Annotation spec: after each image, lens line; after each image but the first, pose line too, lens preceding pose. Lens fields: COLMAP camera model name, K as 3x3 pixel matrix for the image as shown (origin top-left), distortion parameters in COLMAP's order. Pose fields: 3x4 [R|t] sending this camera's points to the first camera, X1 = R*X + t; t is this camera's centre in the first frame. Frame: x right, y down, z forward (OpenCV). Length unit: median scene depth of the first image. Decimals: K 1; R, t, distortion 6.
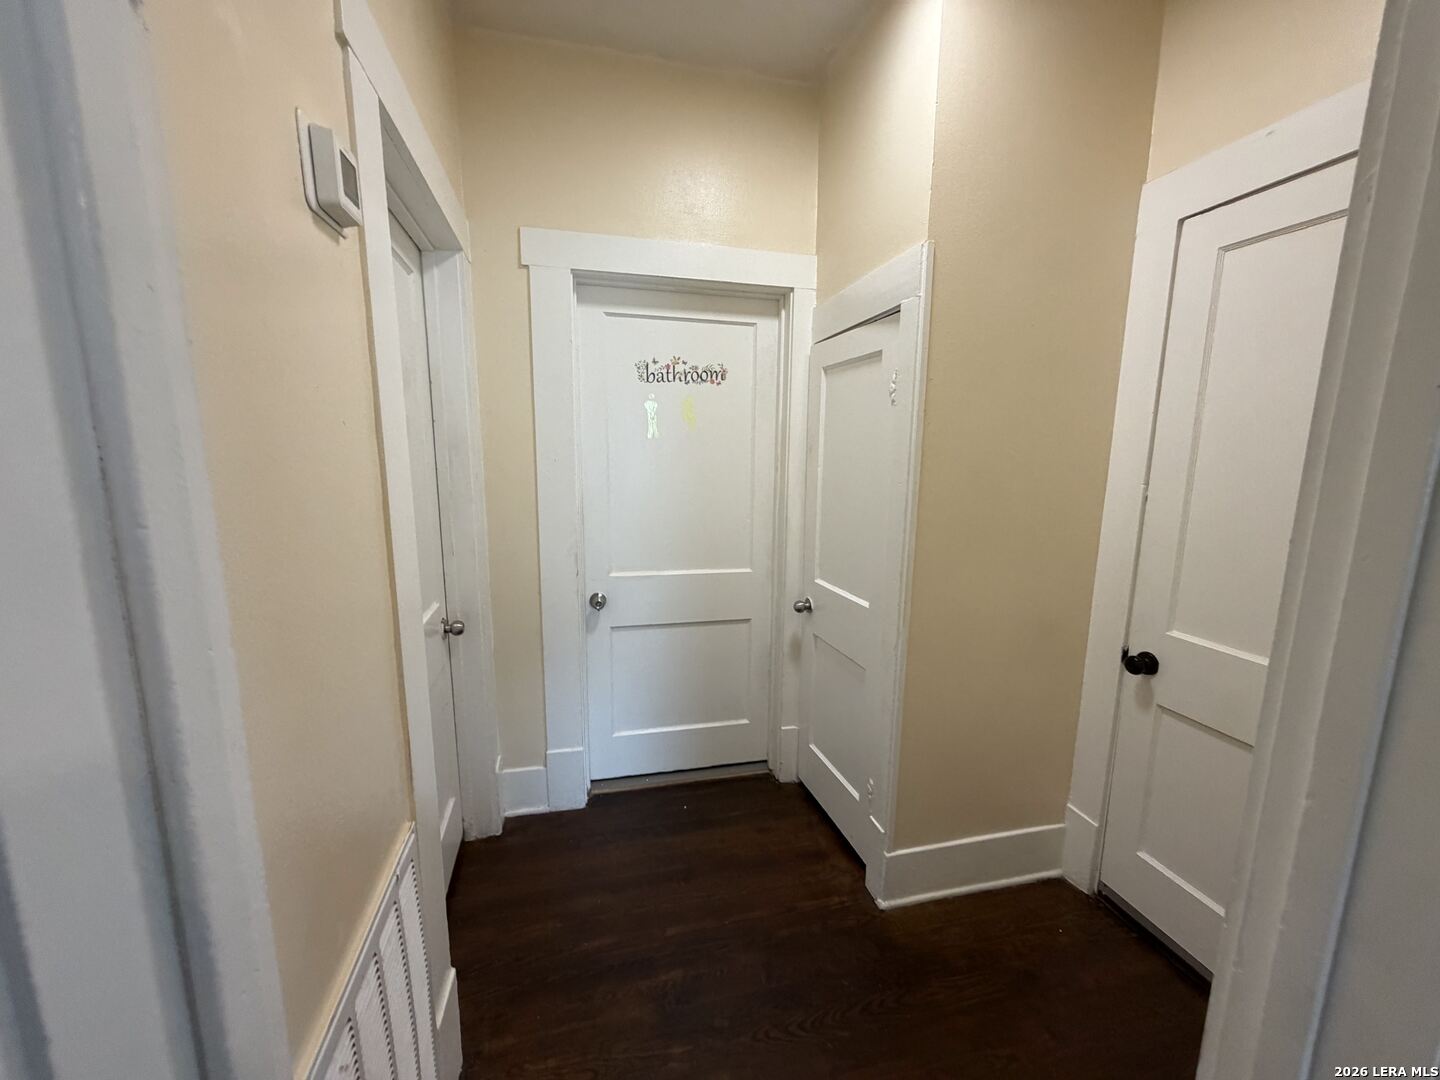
lens RADIAL K [[578.5, 0, 714.4], [0, 578.5, 541.5], [0, 0, 1]] dist [-0.000451, -0.000131]
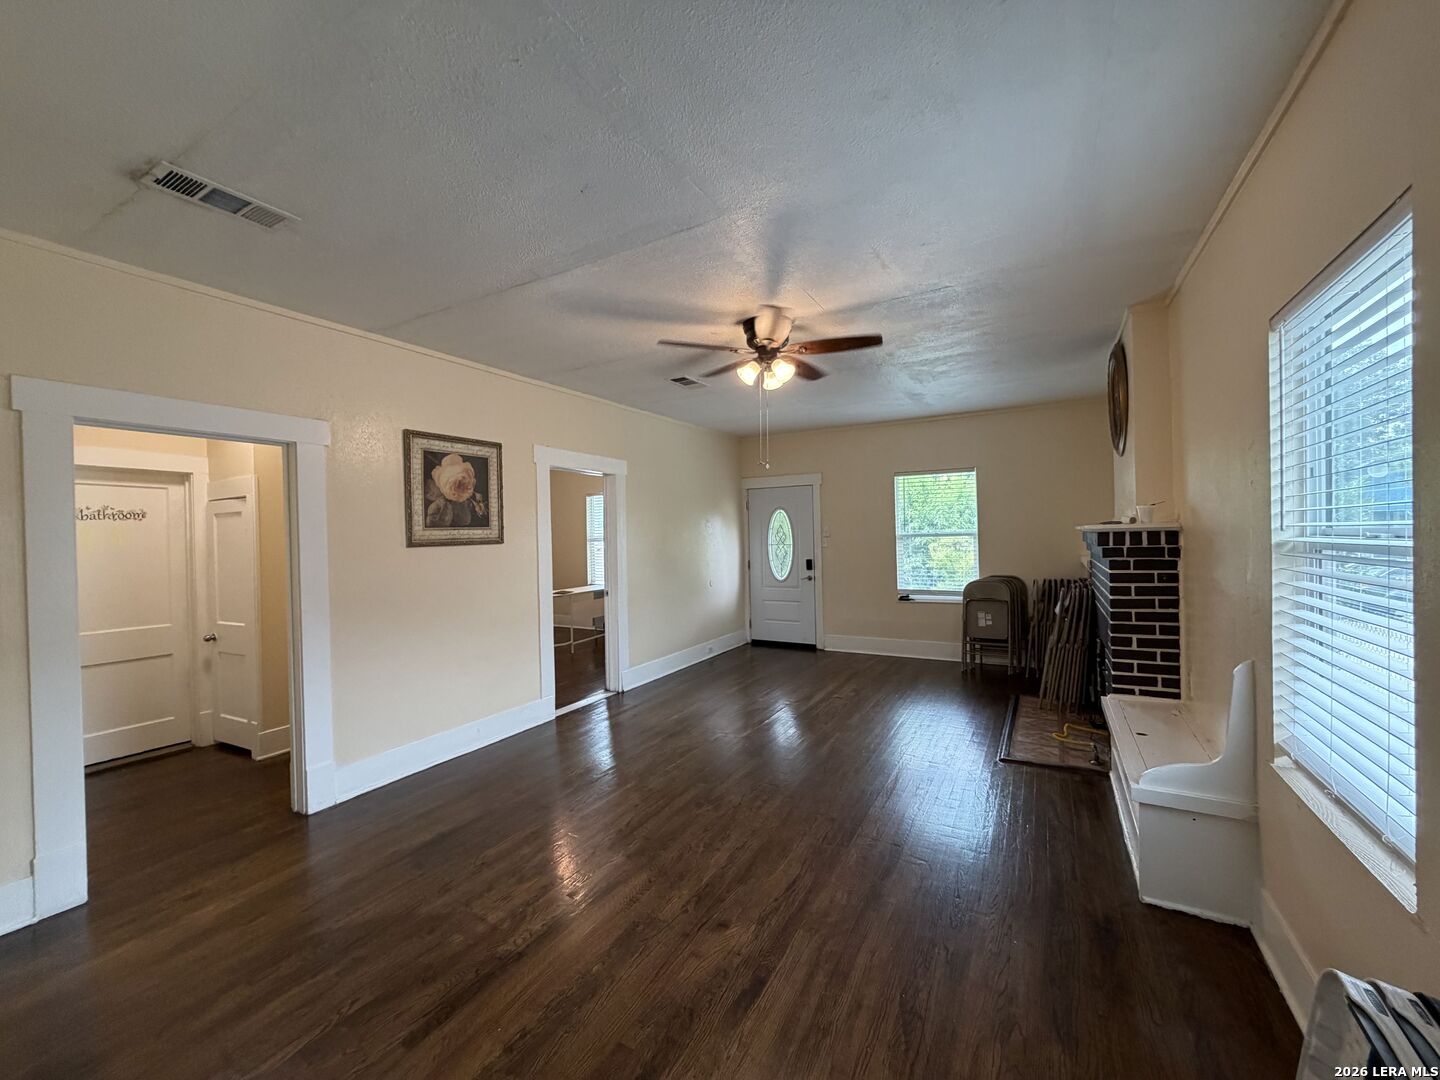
lens RADIAL K [[578.5, 0, 714.4], [0, 578.5, 541.5], [0, 0, 1]] dist [-0.000451, -0.000131]
pose [[0.689270, -0.029098, 0.723920, -0.064856], [0.146952, 0.984039, -0.100364, 0.230393], [-0.709445, 0.175559, 0.682545, -1.459635]]
